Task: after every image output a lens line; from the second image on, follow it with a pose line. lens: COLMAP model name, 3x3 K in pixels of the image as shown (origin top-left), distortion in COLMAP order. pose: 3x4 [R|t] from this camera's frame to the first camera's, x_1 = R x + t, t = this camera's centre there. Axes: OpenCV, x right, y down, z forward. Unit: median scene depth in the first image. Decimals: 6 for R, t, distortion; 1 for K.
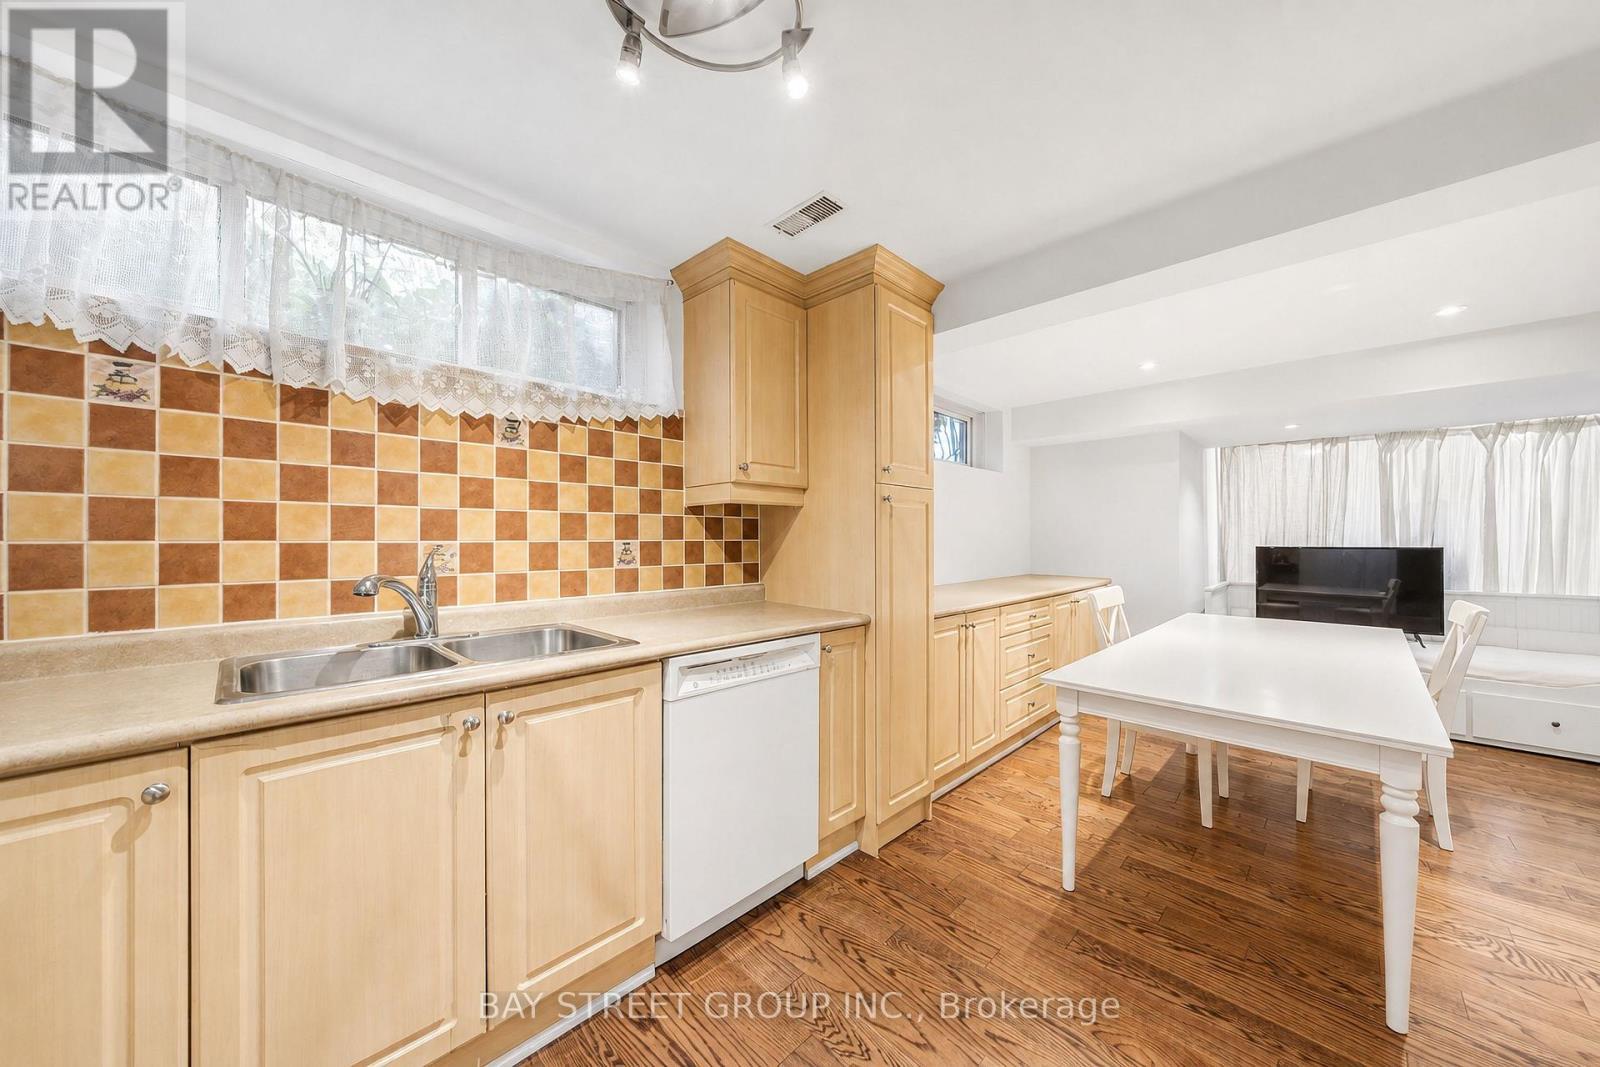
lens RADIAL K [[556.1, 0, 793.0], [0, 556.1, 538.2], [0, 0, 1]] dist [-0.006127, 0.000281]
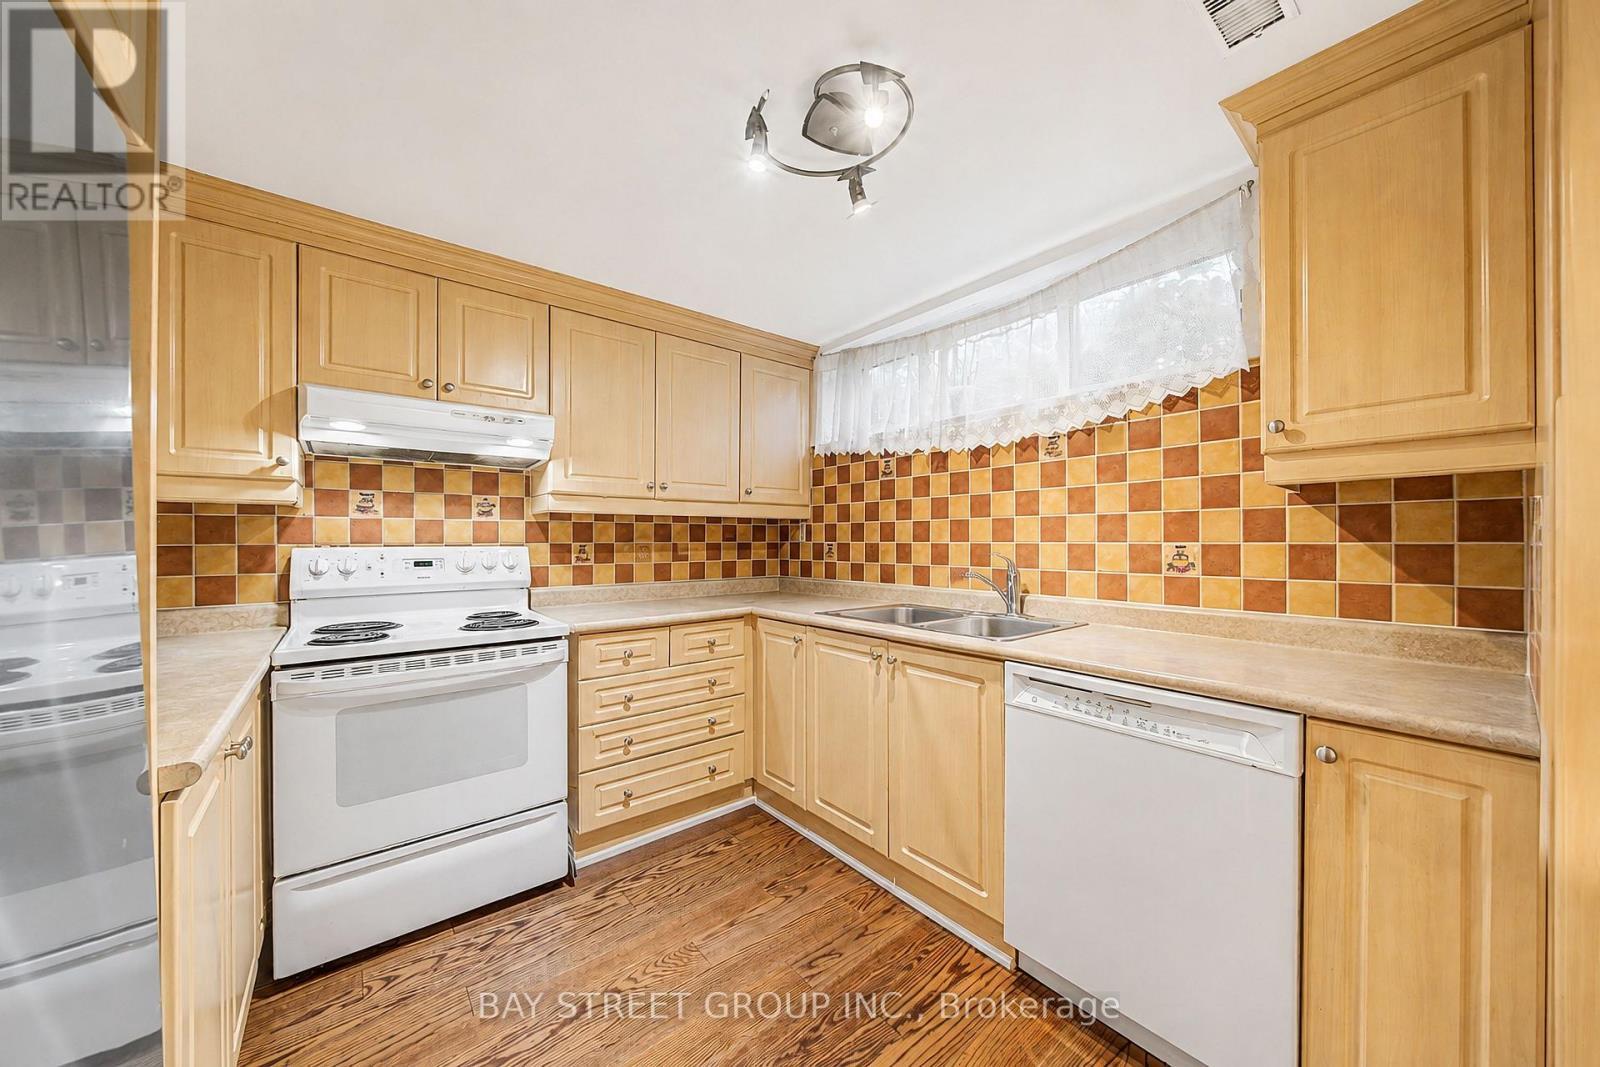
lens RADIAL K [[556.1, 0, 808.3], [0, 556.1, 541.7], [0, 0, 1]] dist [-0.006127, 0.000281]
pose [[-0.100181, 0.002996, -0.994965, 0.632962], [0.003309, 0.999991, 0.002678, -0.001855], [0.994964, -0.003024, -0.100190, 0.580954]]
